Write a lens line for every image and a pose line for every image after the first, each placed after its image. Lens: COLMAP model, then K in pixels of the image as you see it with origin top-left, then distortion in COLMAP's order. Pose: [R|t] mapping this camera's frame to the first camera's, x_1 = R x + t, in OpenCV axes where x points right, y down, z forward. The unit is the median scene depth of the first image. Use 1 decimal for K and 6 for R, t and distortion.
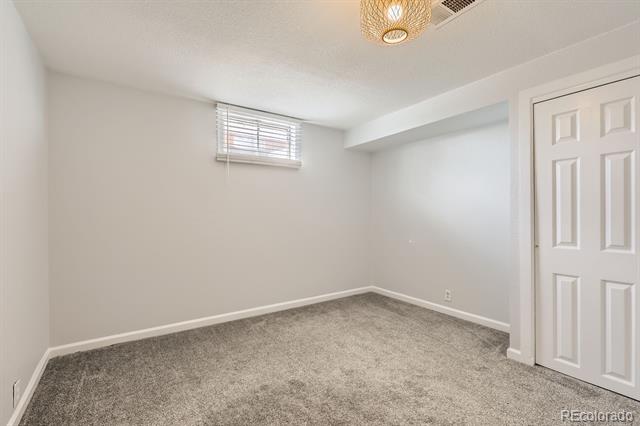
lens RADIAL K [[290.0, 0, 320.4], [0, 290.0, 210.6], [0, 0, 1]] dist [0.004351, -0.002226]
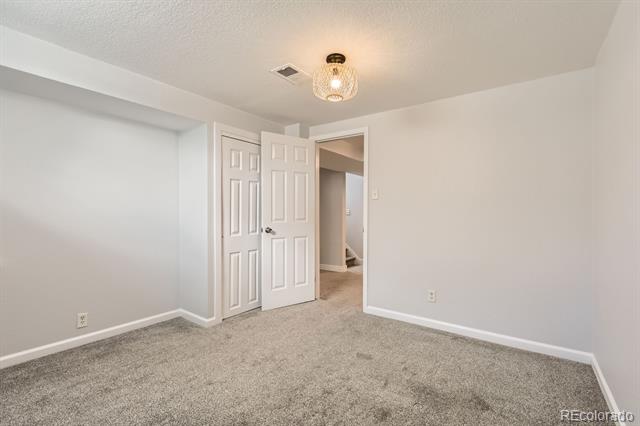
lens RADIAL K [[290.0, 0, 320.4], [0, 290.0, 216.5], [0, 0, 1]] dist [0.004351, -0.002226]
pose [[-0.330271, -0.010438, 0.943829, -0.758197], [-0.015958, 0.999858, 0.005474, 0.008772], [-0.943751, -0.013254, -0.330390, 1.032963]]
